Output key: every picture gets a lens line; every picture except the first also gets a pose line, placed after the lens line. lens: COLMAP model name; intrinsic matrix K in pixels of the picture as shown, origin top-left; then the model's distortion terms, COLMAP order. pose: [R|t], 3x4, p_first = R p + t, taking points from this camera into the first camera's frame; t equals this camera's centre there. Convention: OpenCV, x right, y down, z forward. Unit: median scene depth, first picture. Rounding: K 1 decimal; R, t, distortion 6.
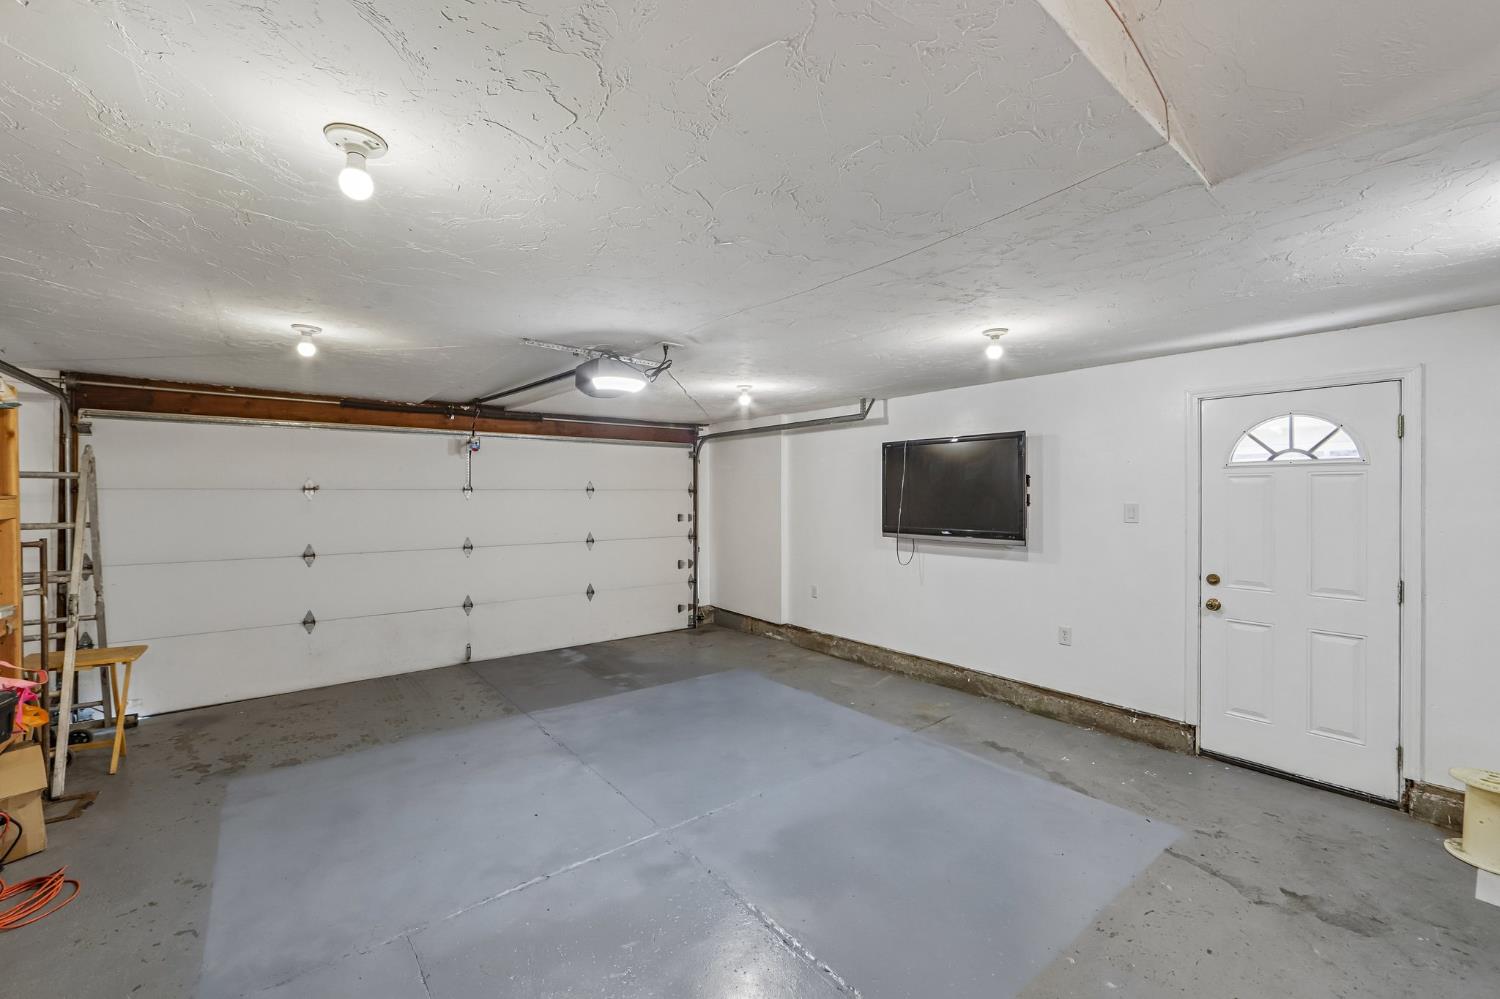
lens RADIAL K [[606.9, 0, 761.6], [0, 606.9, 501.0], [0, 0, 1]] dist [-0.009251, 0.000254]
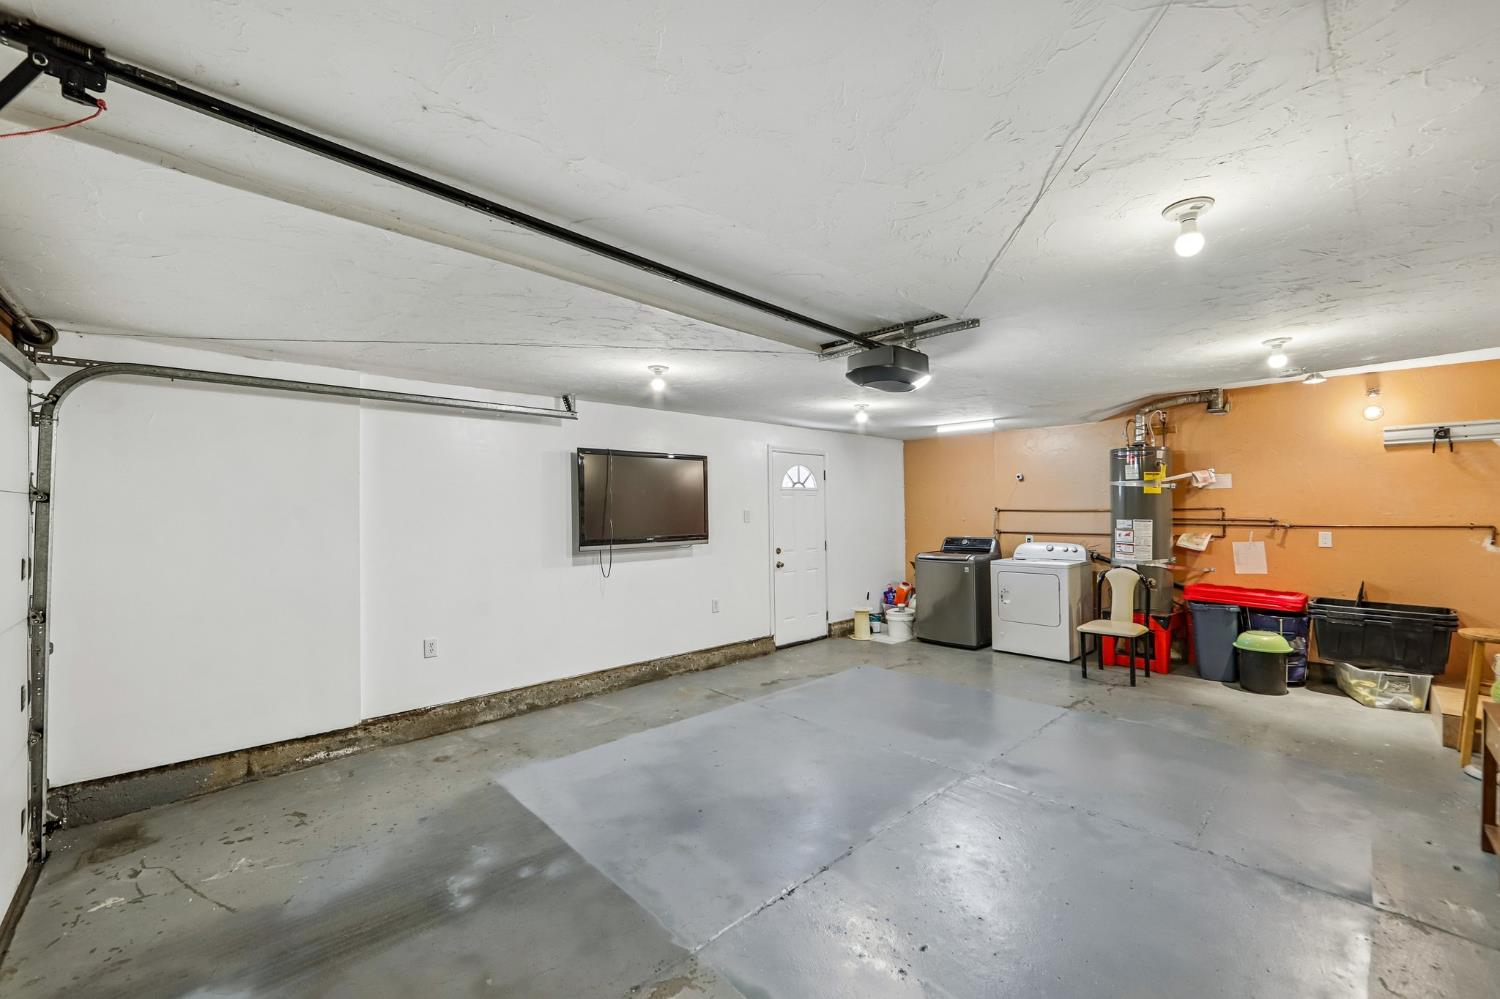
lens RADIAL K [[606.9, 0, 761.6], [0, 606.9, 501.0], [0, 0, 1]] dist [-0.009251, 0.000254]
pose [[-0.079252, 0.010239, 0.996802, -0.879409], [0.016776, 0.999819, -0.008937, -0.004108], [-0.996713, 0.016014, -0.079410, 0.974168]]
